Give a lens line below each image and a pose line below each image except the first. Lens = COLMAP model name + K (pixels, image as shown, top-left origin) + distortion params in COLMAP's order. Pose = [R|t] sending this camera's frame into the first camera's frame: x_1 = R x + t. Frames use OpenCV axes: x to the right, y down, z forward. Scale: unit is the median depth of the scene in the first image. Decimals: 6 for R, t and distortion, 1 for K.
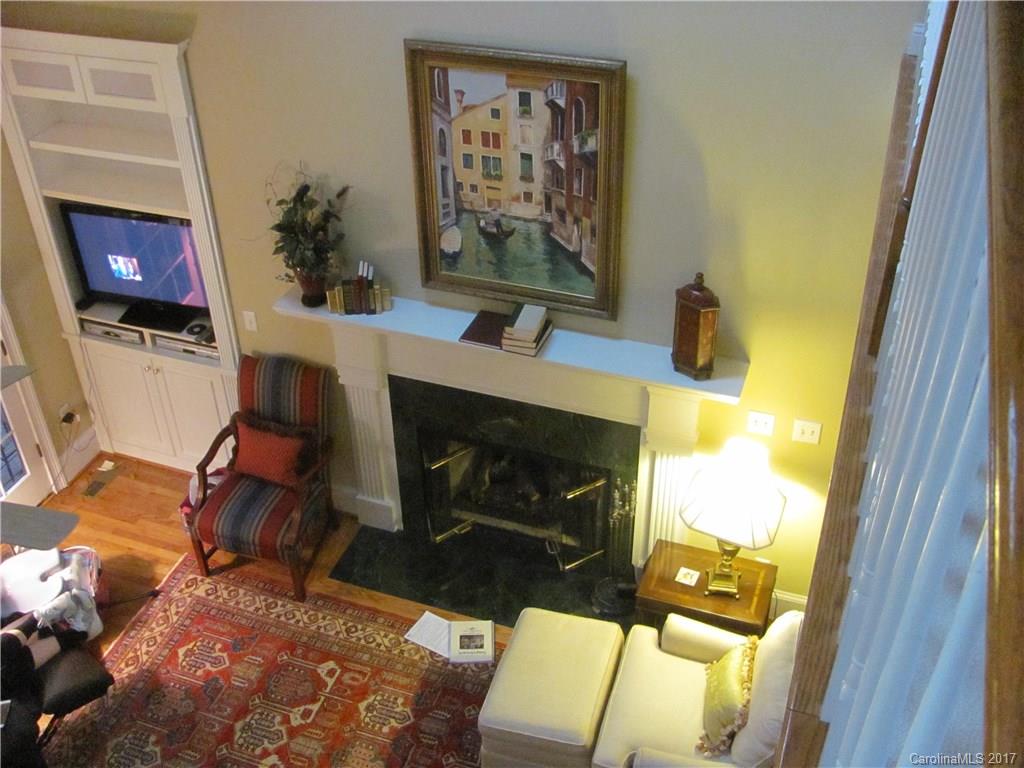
lens RADIAL K [[1073.6, 0, 512.0], [0, 1073.6, 384.0], [0, 0, 1]] dist [-0.222612, 0.273525]
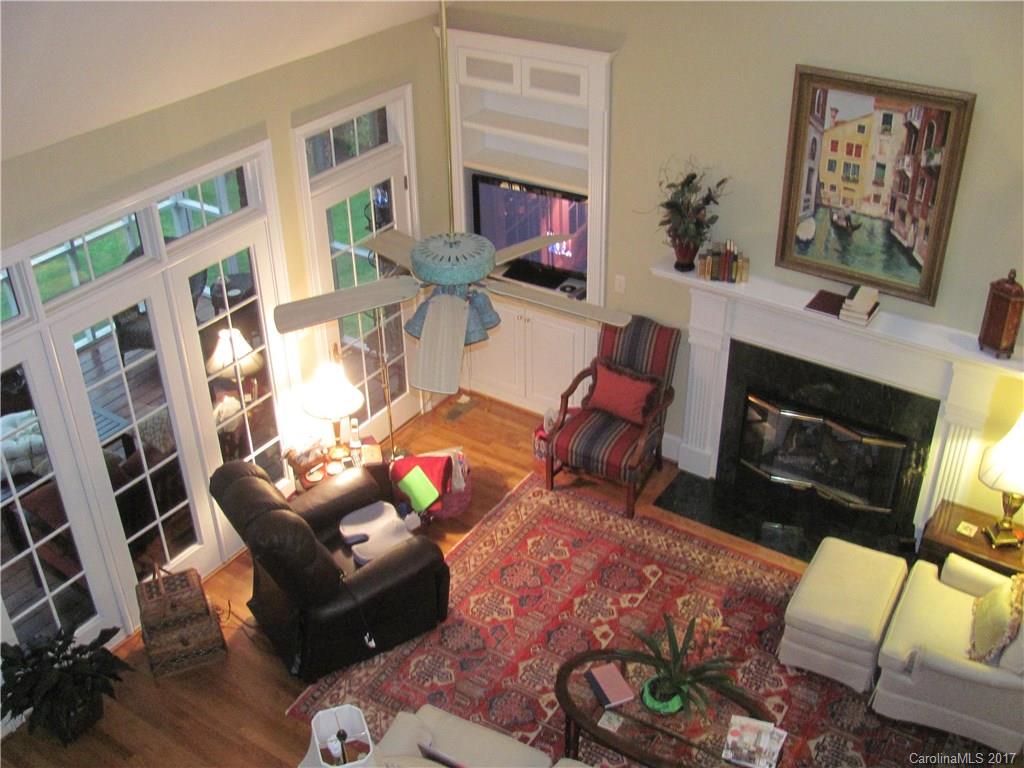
lens RADIAL K [[1073.6, 0, 512.0], [0, 1073.6, 384.0], [0, 0, 1]] dist [-0.222612, 0.273525]
pose [[0.971249, 0.125751, -0.202144, -0.117775], [-0.137966, 0.989299, -0.047460, 0.147921], [0.194013, 0.073984, 0.978205, -0.254085]]
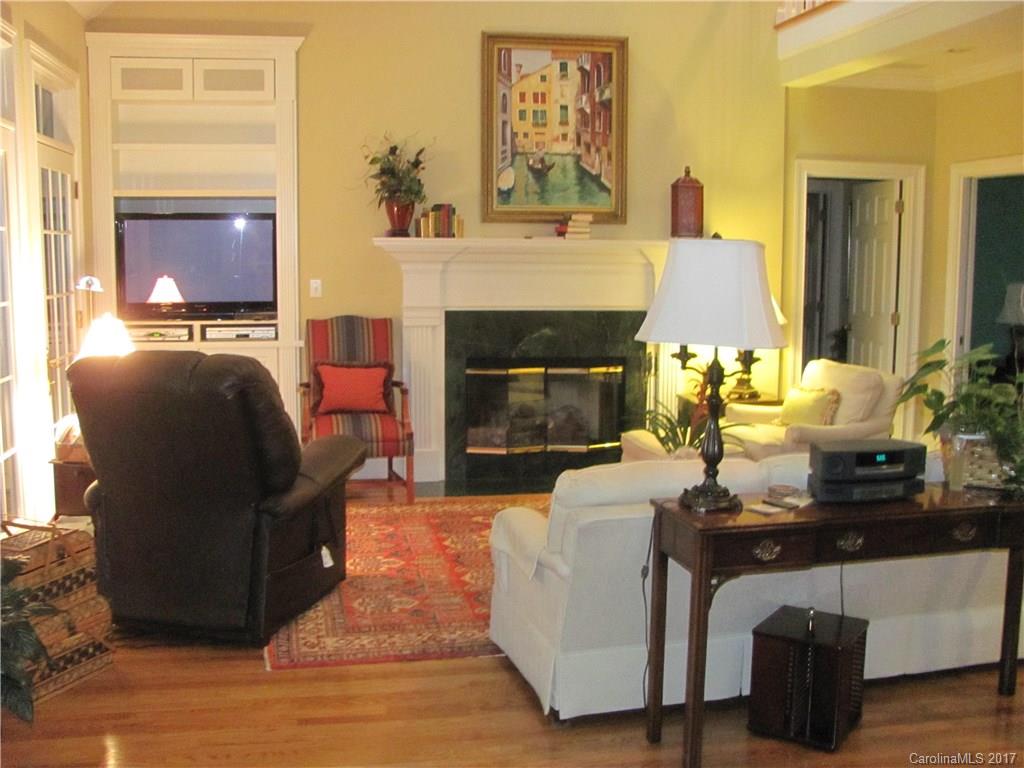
lens RADIAL K [[1073.6, 0, 512.0], [0, 1073.6, 384.0], [0, 0, 1]] dist [-0.222612, 0.273525]
pose [[0.864671, -0.048261, 0.500015, -0.741482], [0.278862, 0.874033, -0.397872, 0.638361], [-0.417827, 0.483464, 0.769209, 0.060871]]
